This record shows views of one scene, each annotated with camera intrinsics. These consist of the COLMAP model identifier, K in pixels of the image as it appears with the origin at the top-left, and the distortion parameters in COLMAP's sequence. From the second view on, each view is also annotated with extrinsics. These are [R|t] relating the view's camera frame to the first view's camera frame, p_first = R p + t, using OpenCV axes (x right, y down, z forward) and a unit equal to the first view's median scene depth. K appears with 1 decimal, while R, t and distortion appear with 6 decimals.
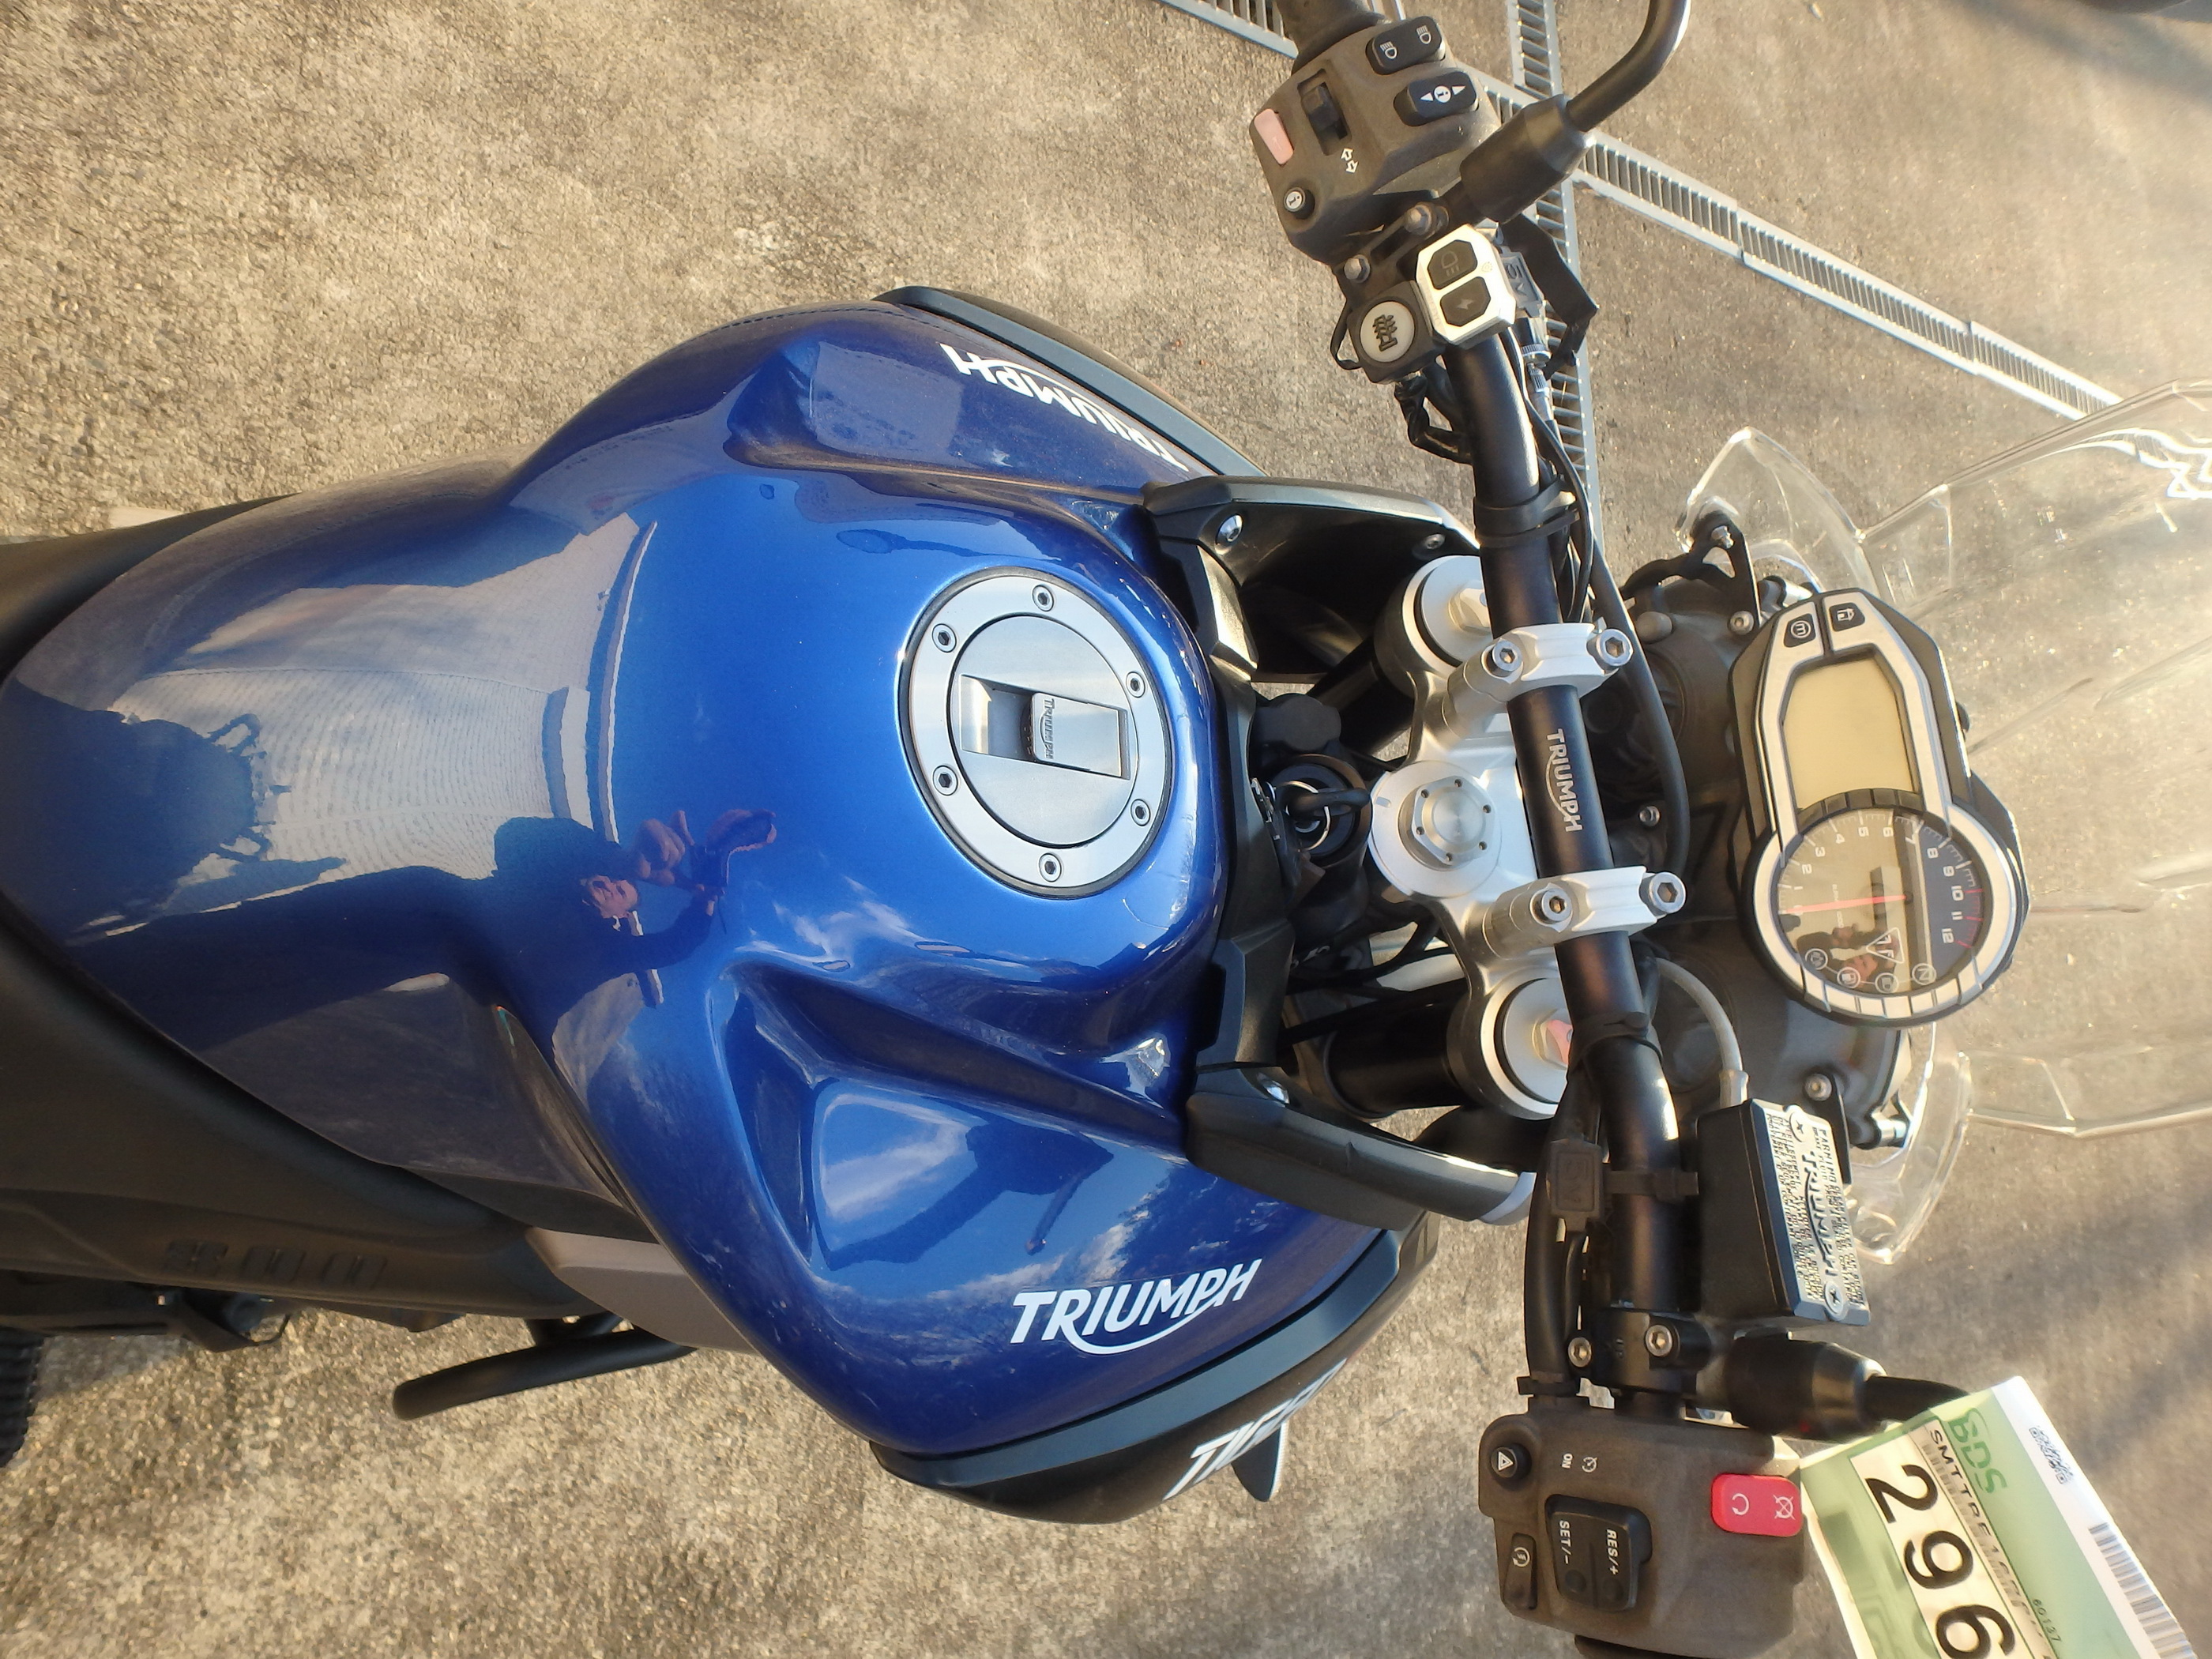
lens RADIAL K [[1385.8, 0, 1125.9], [0, 1385.8, 816.8], [0, 0, 1]] dist [-0.049106, 0.014928]
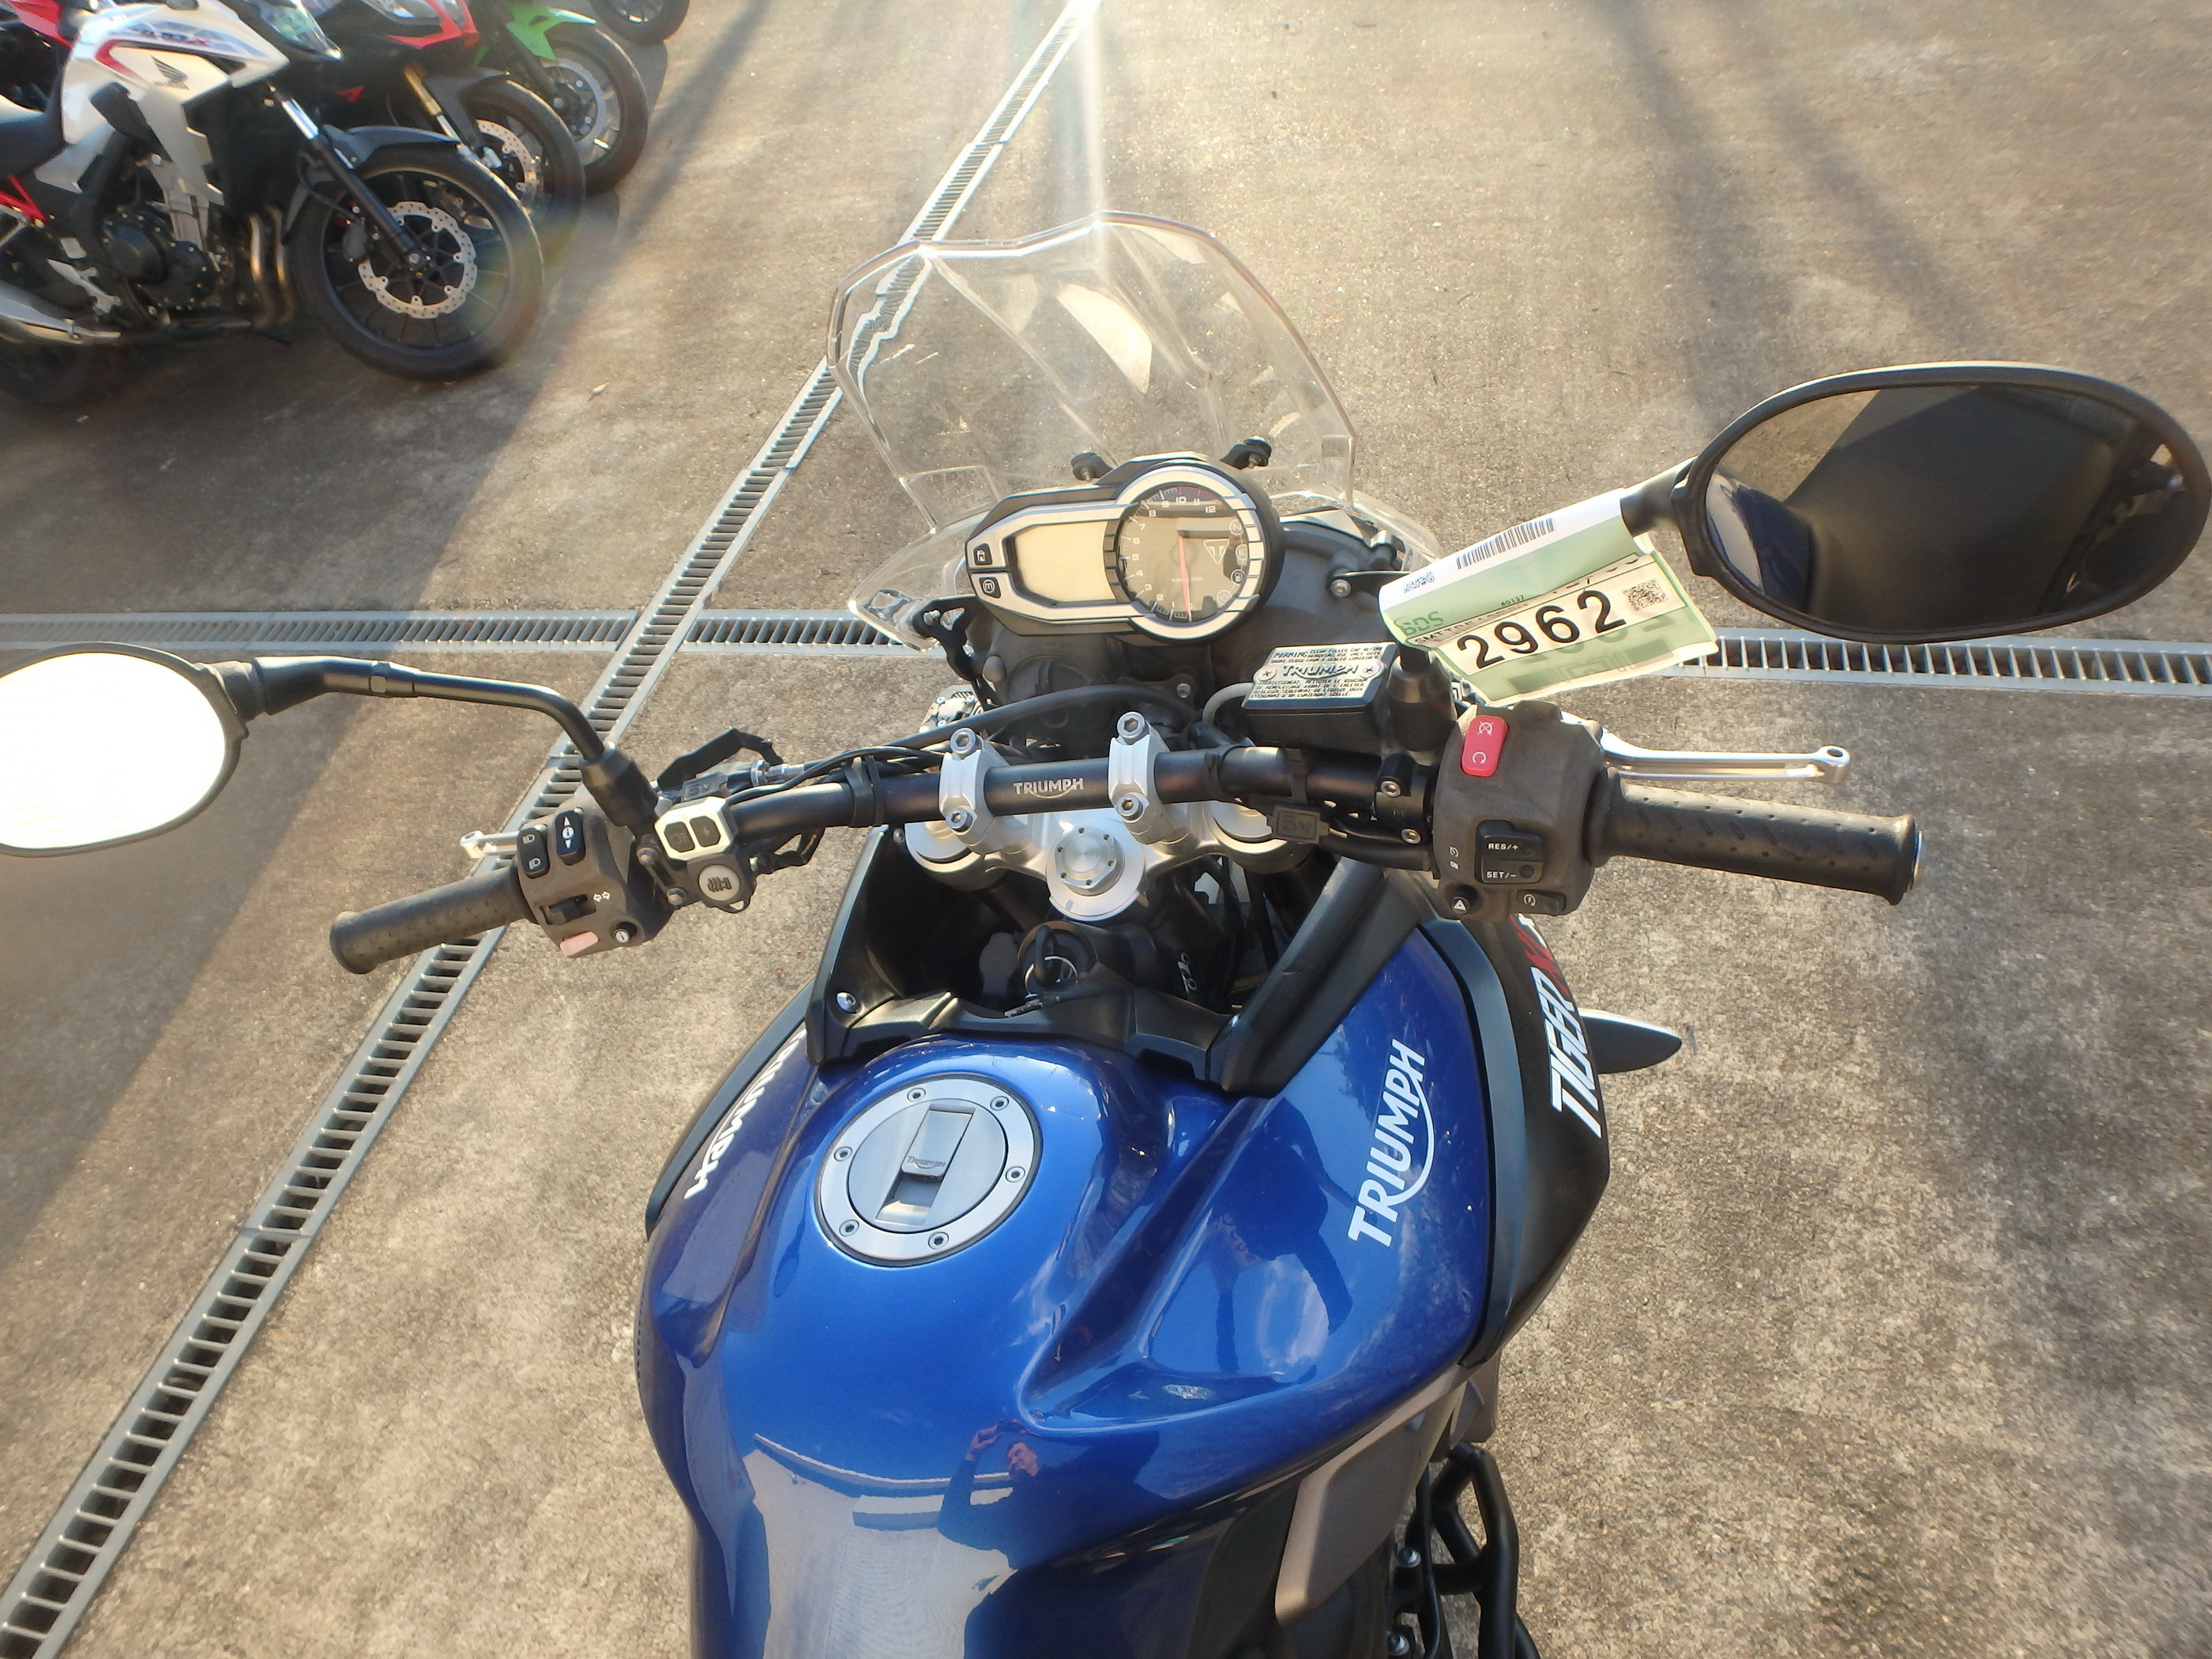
lens RADIAL K [[1385.8, 0, 1115.2], [0, 1385.8, 811.4], [0, 0, 1]] dist [-0.049106, 0.014928]
pose [[0.116519, -0.980507, 0.158209, 0.076121], [0.987054, 0.096643, -0.128005, 0.215820], [0.110220, 0.171076, 0.979073, -0.352220]]
